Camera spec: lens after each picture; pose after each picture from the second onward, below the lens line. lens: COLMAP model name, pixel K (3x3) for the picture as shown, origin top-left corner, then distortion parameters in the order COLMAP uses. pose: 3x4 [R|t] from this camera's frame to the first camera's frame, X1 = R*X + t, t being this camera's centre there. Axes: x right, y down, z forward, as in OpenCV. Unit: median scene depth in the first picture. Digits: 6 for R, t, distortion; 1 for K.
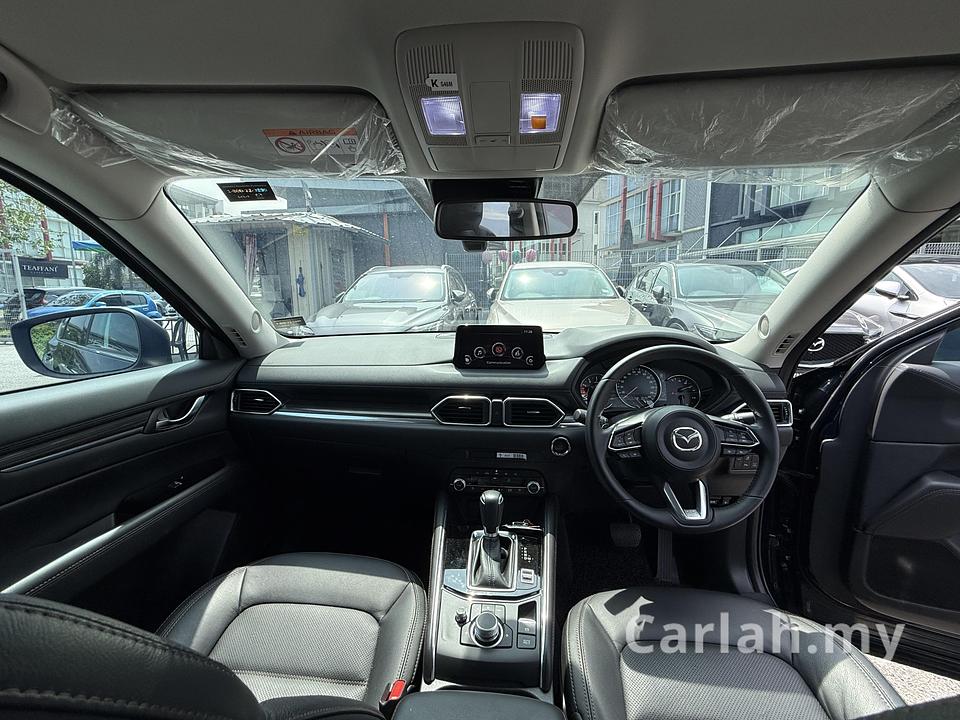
lens RADIAL K [[411.0, 0, 480.6], [0, 411.0, 357.5], [0, 0, 1]] dist [0.003792, 0.000387]
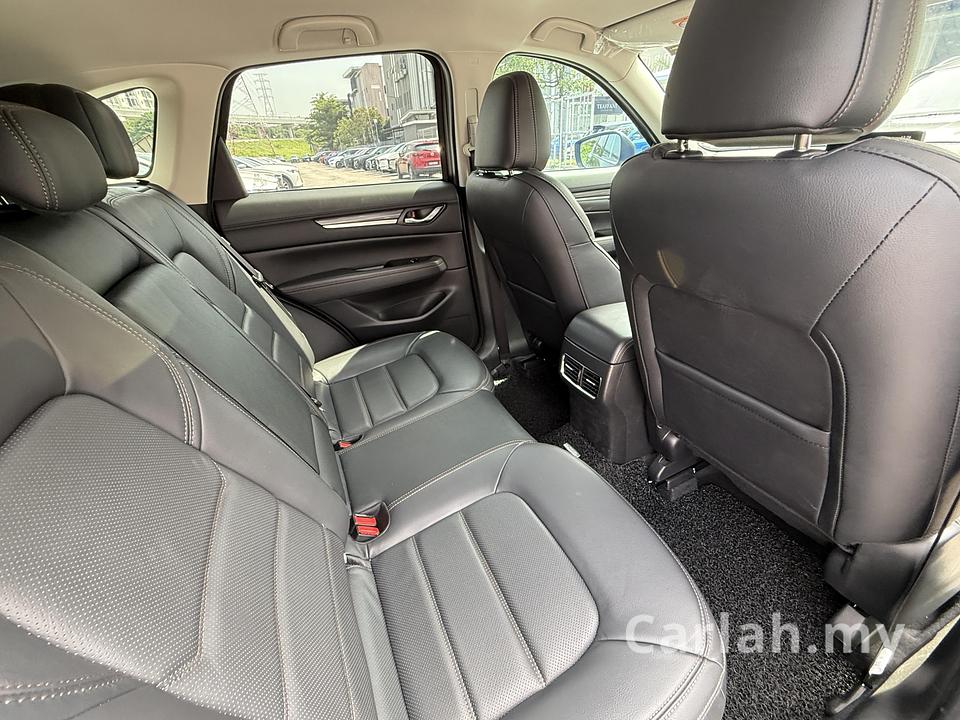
lens RADIAL K [[411.0, 0, 477.6], [0, 411.0, 359.6], [0, 0, 1]] dist [0.003792, 0.000387]
pose [[0.478294, 0.390922, -0.786394, 0.244186], [-0.074892, 0.910356, 0.406994, 0.038666], [0.875001, -0.135768, 0.464695, -0.193363]]
